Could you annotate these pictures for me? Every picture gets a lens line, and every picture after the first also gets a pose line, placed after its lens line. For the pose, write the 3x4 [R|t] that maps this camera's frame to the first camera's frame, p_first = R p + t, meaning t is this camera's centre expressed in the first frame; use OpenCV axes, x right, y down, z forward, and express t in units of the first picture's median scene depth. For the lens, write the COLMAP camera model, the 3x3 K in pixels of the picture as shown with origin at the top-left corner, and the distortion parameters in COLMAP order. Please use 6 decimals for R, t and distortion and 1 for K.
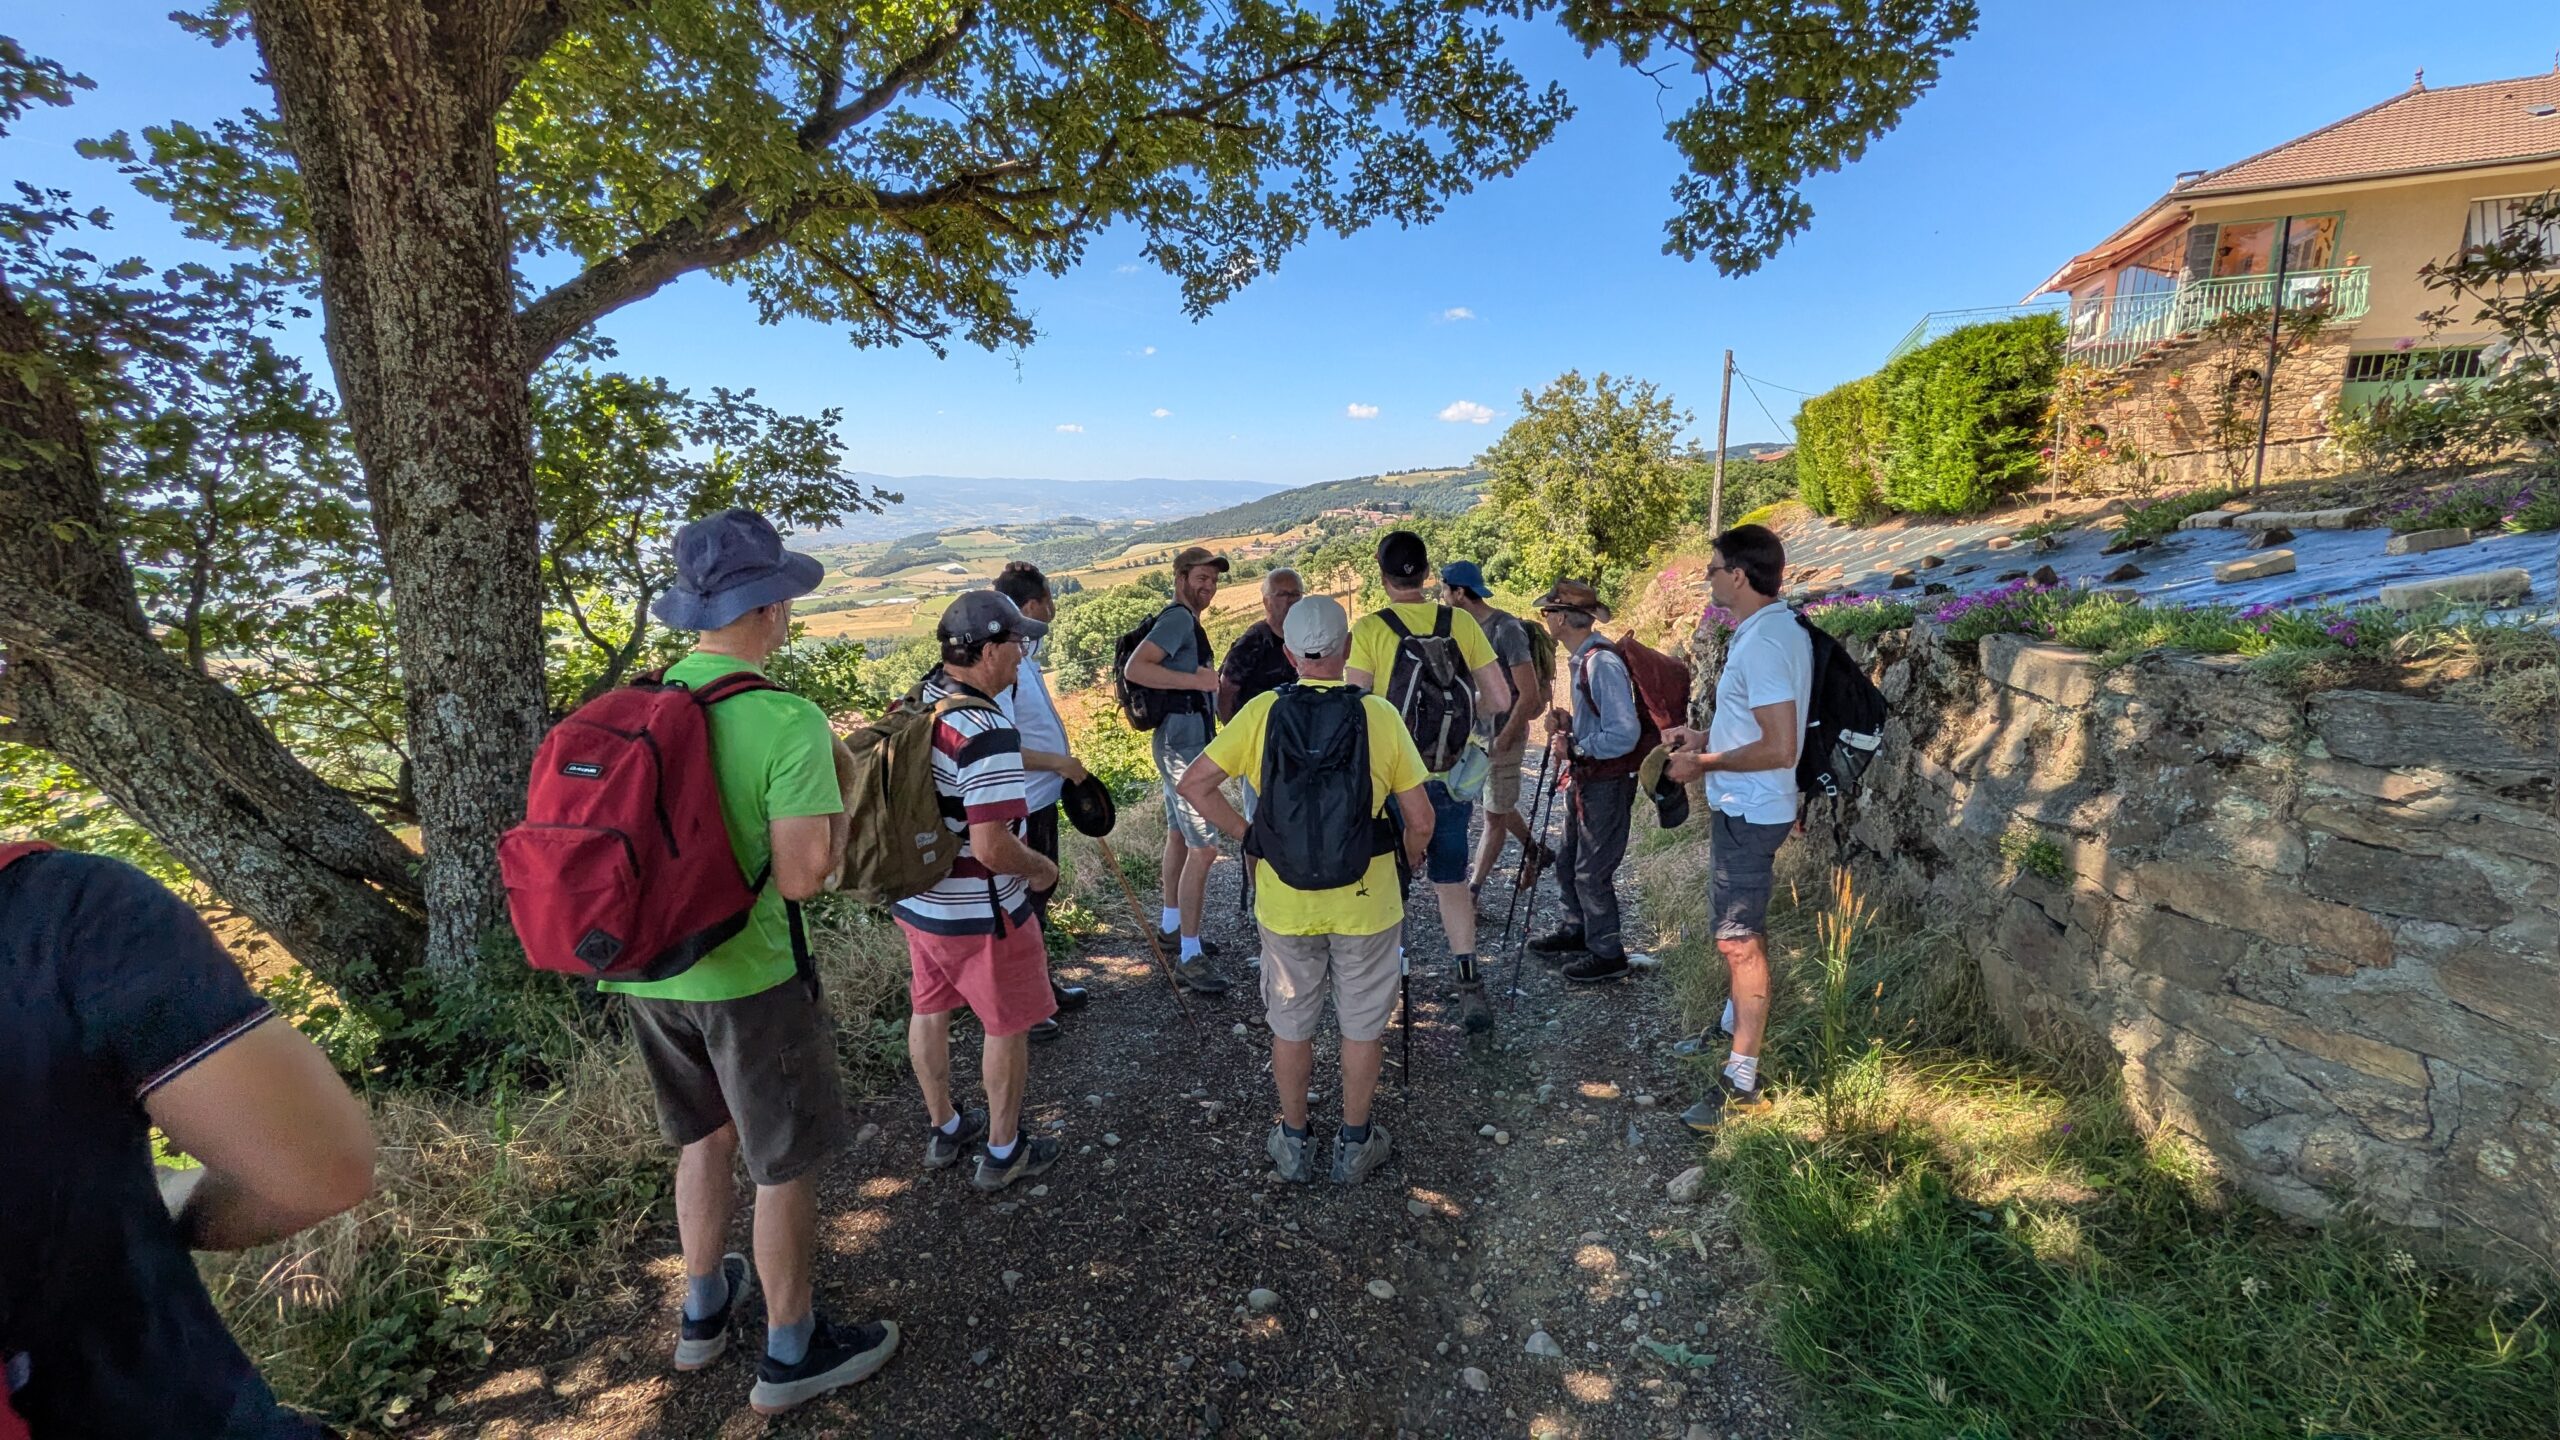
lens RADIAL K [[1029.5, 0, 1282.5], [0, 1029.5, 737.4], [0, 0, 1]] dist [-0.003540, 0.000259]
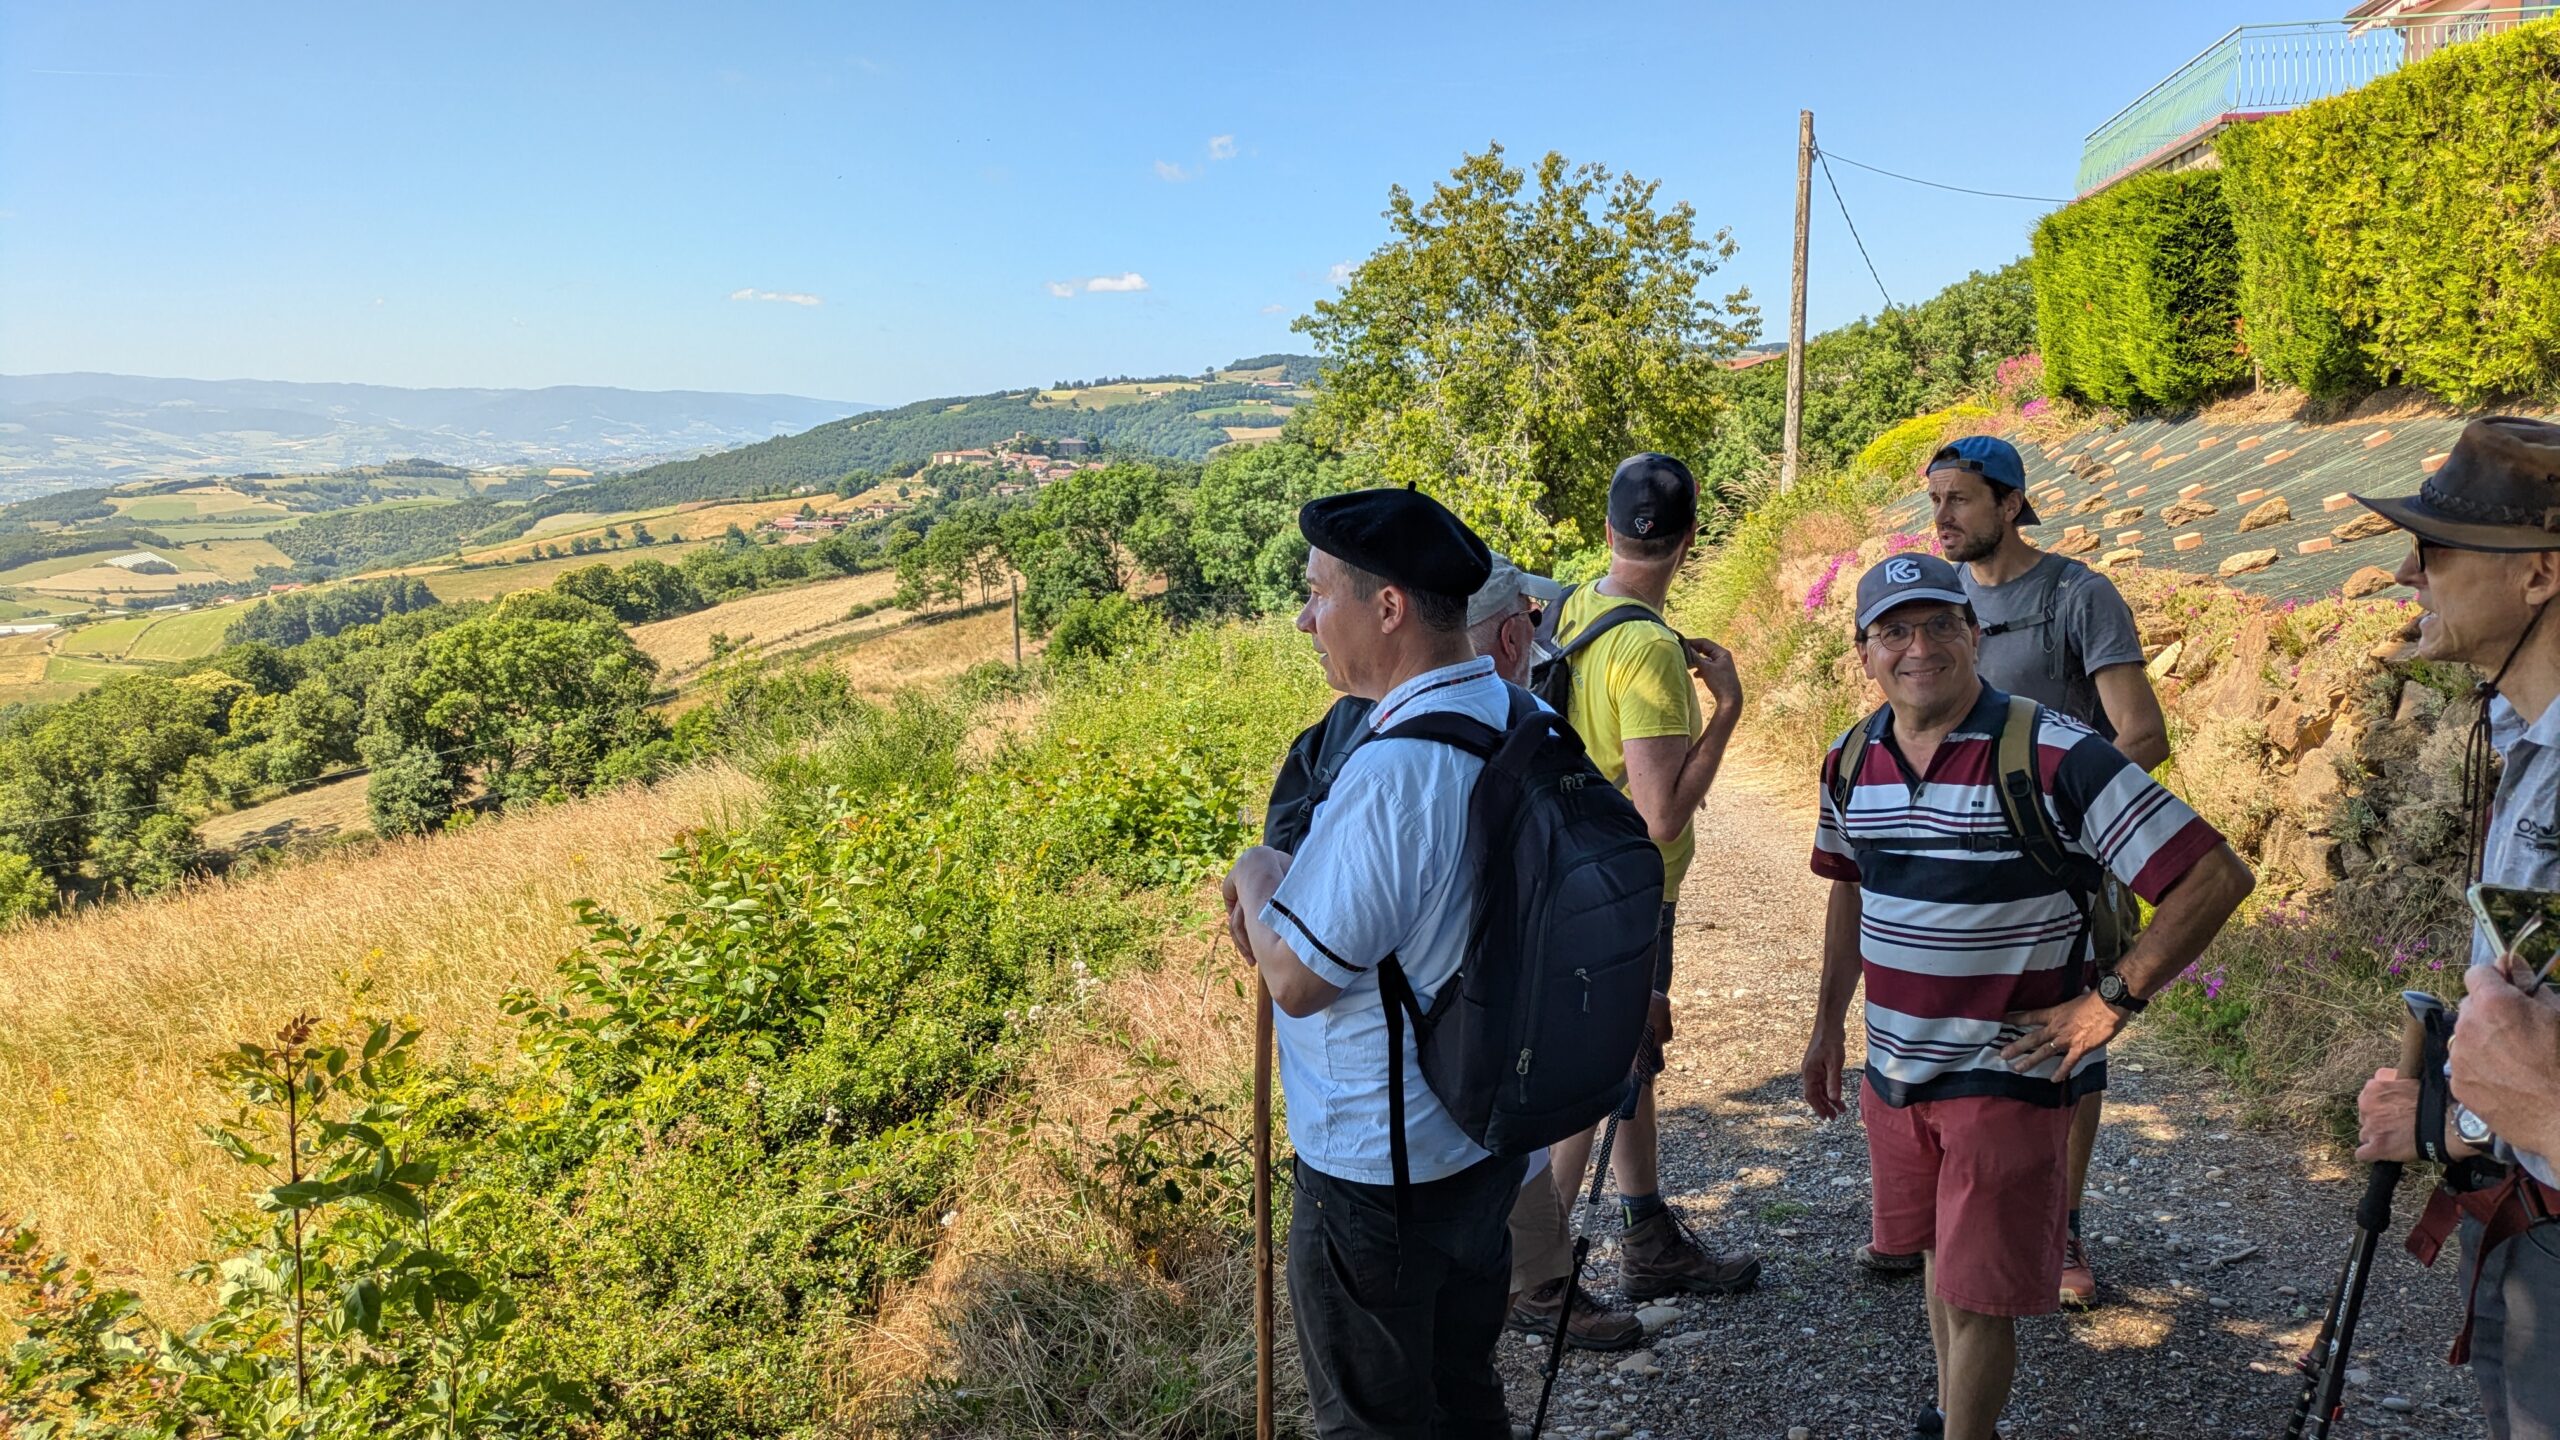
lens RADIAL K [[1948.8, 0, 1285.7], [0, 1948.8, 681.1], [0, 0, 1]] dist [0.063495, -0.018497]
pose [[0.976833, -0.015991, 0.213403, -0.071045], [0.037475, 0.994577, -0.097014, -0.098144], [-0.210694, 0.102764, 0.972135, 0.726672]]
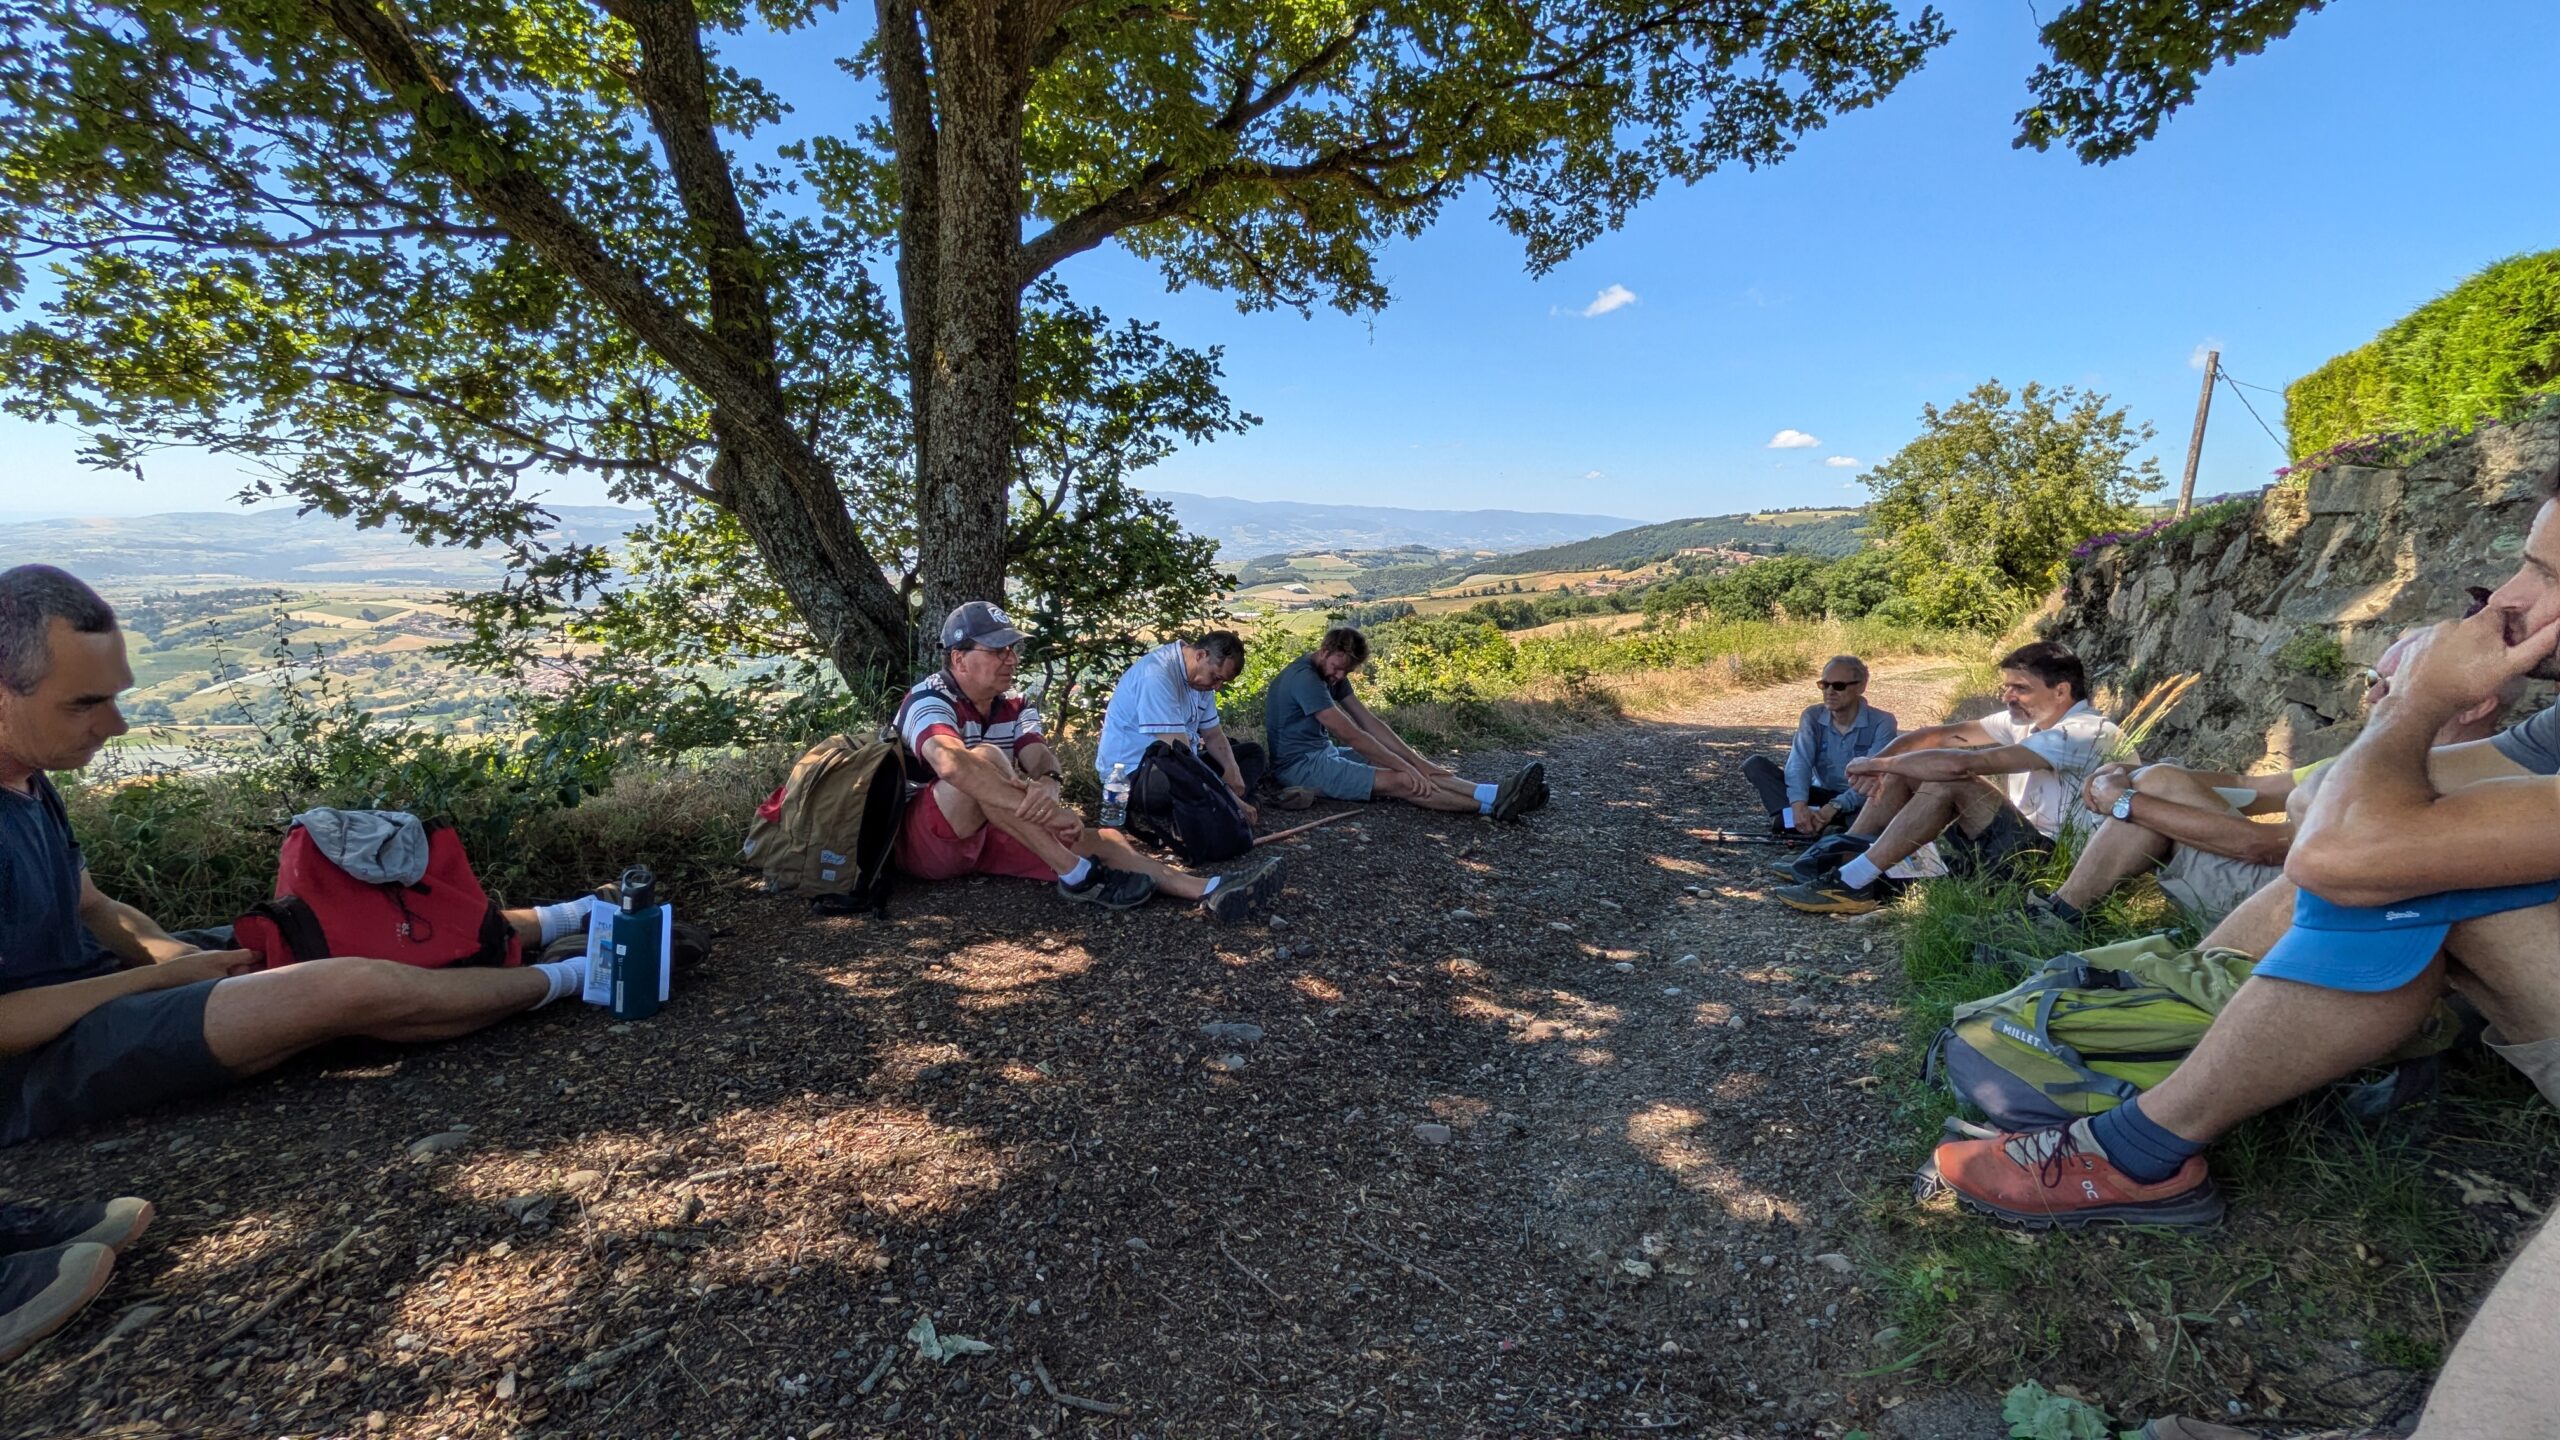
lens RADIAL K [[1029.5, 0, 1255.9], [0, 1029.5, 729.3], [0, 0, 1]] dist [-0.003540, 0.000259]
pose [[0.939185, 0.101166, -0.328172, 0.043258], [-0.112409, 0.993542, -0.015417, 0.120577], [0.324493, 0.051368, 0.944492, -0.092599]]
